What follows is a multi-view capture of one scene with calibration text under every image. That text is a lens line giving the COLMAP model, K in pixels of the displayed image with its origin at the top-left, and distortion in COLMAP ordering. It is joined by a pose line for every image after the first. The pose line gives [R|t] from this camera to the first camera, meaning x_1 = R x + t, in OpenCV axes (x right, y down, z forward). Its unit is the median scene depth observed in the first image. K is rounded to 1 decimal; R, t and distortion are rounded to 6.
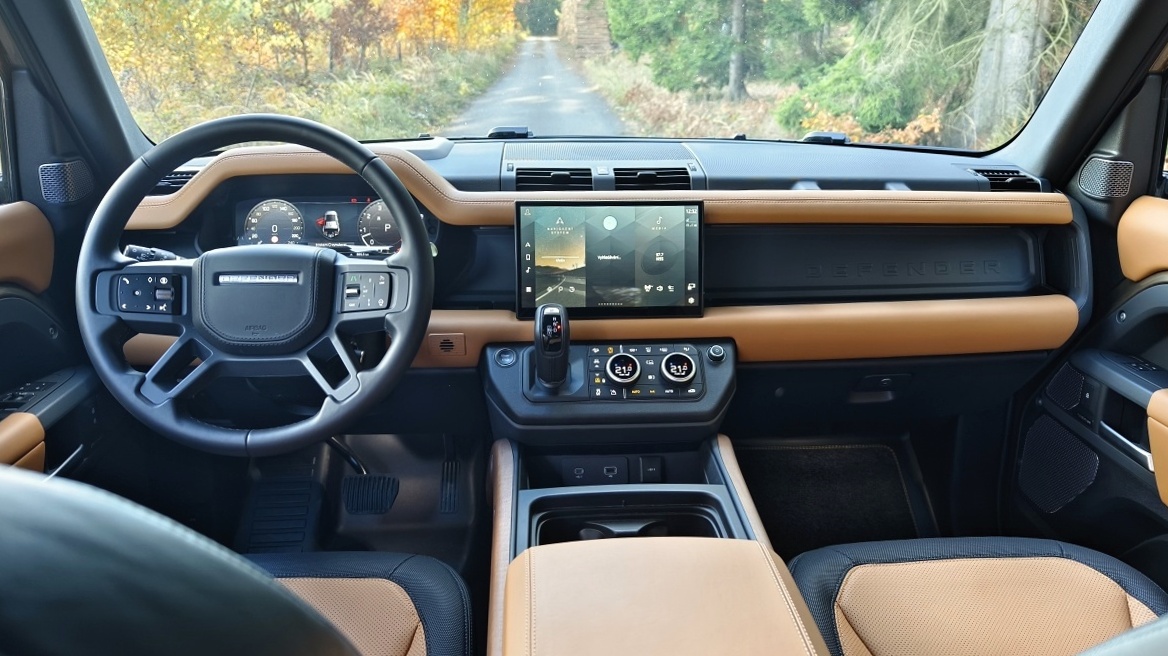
lens RADIAL K [[811.7, 0, 576.9], [0, 811.7, 331.6], [0, 0, 1]] dist [0.026336, -0.049782]
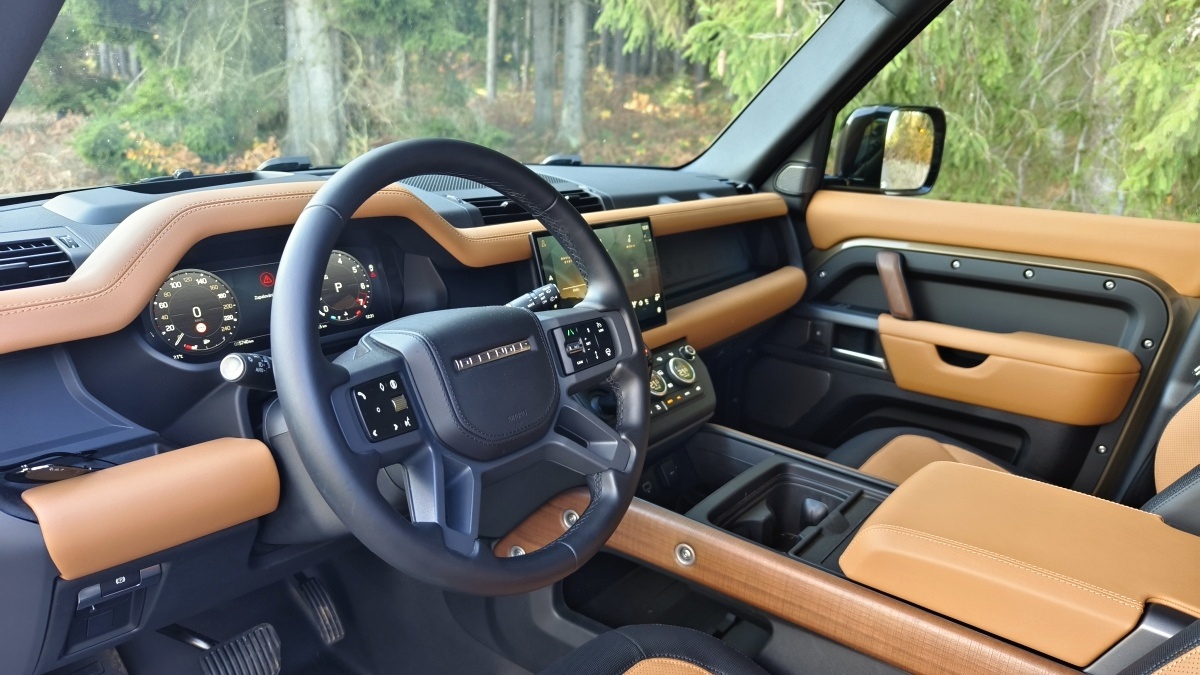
lens RADIAL K [[834.0, 0, 599.4], [0, 834.0, 319.5], [0, 0, 1]] dist [0.026336, -0.049782]
pose [[0.650083, -0.168650, 0.740911, -0.679469], [0.207821, 0.977344, 0.040124, -0.080895], [-0.730891, 0.127893, 0.670404, 0.308698]]
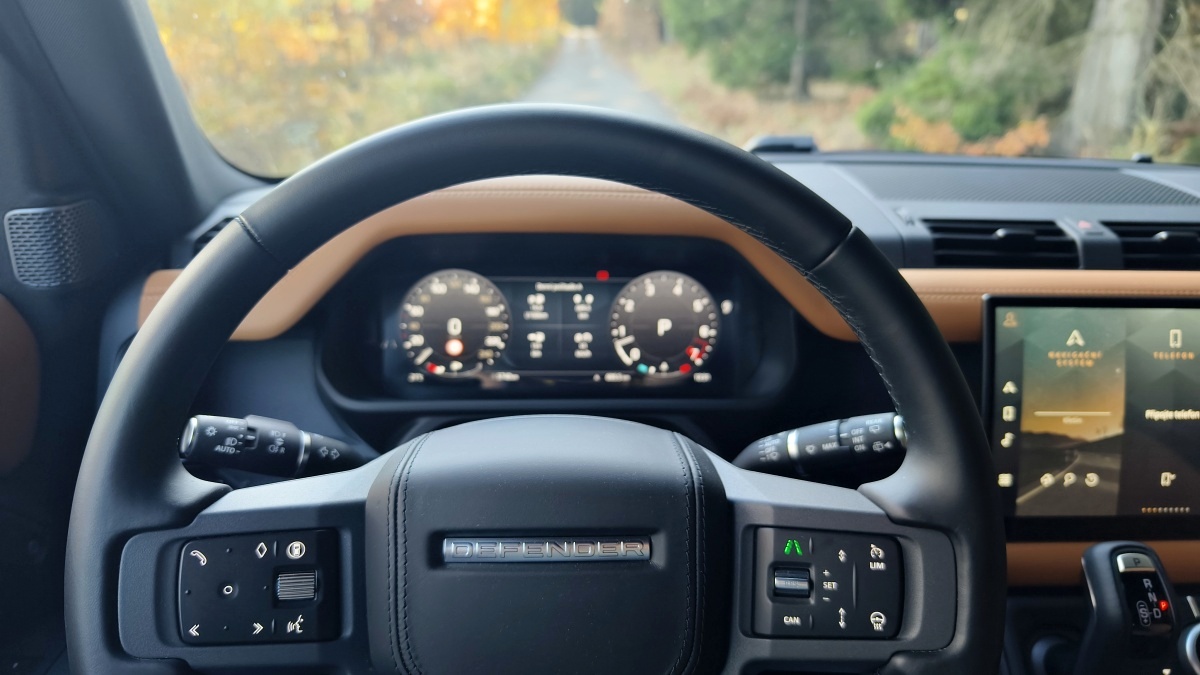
lens RADIAL K [[834.0, 0, 600.5], [0, 834.0, 348.4], [0, 0, 1]] dist [0.026336, -0.049782]
pose [[0.999813, 0.018226, -0.006502, -0.278409], [-0.018156, 0.999779, 0.010593, -0.121911], [0.006694, -0.010473, 0.999923, 0.468489]]
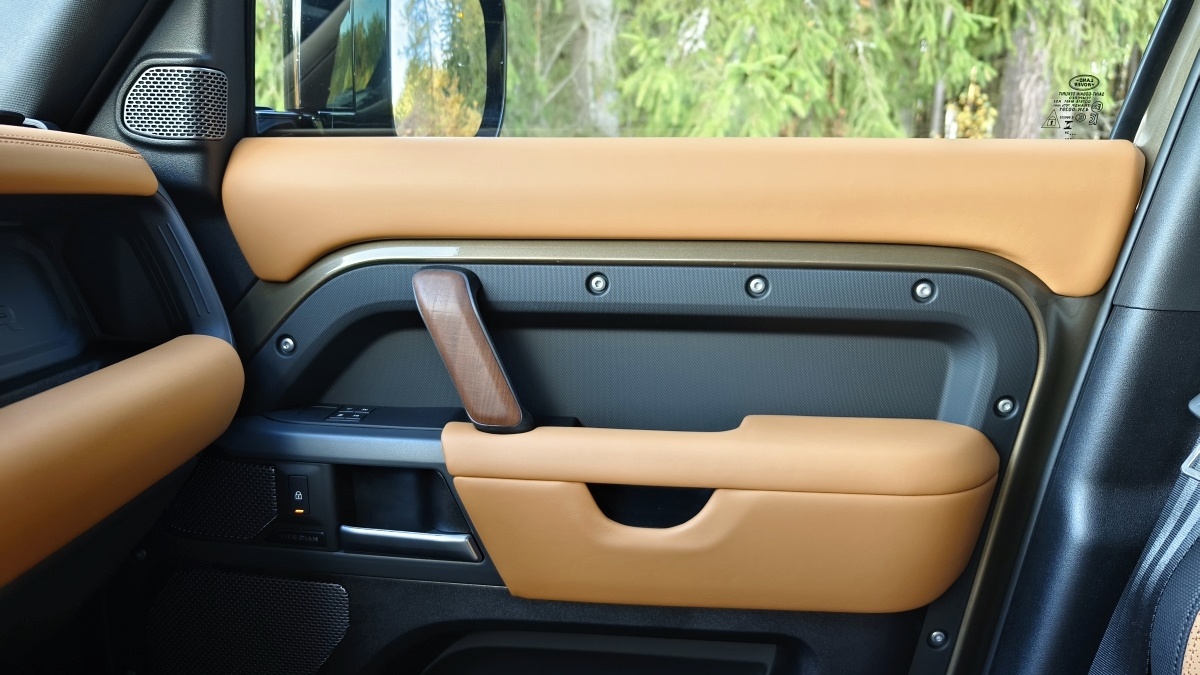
lens RADIAL K [[834.0, 0, 597.9], [0, 834.0, 347.6], [0, 0, 1]] dist [0.026336, -0.049782]
pose [[0.143144, -0.183077, 0.972622, 0.128298], [0.302020, 0.943946, 0.133230, -0.029370], [-0.942493, 0.274680, 0.190413, 0.676397]]
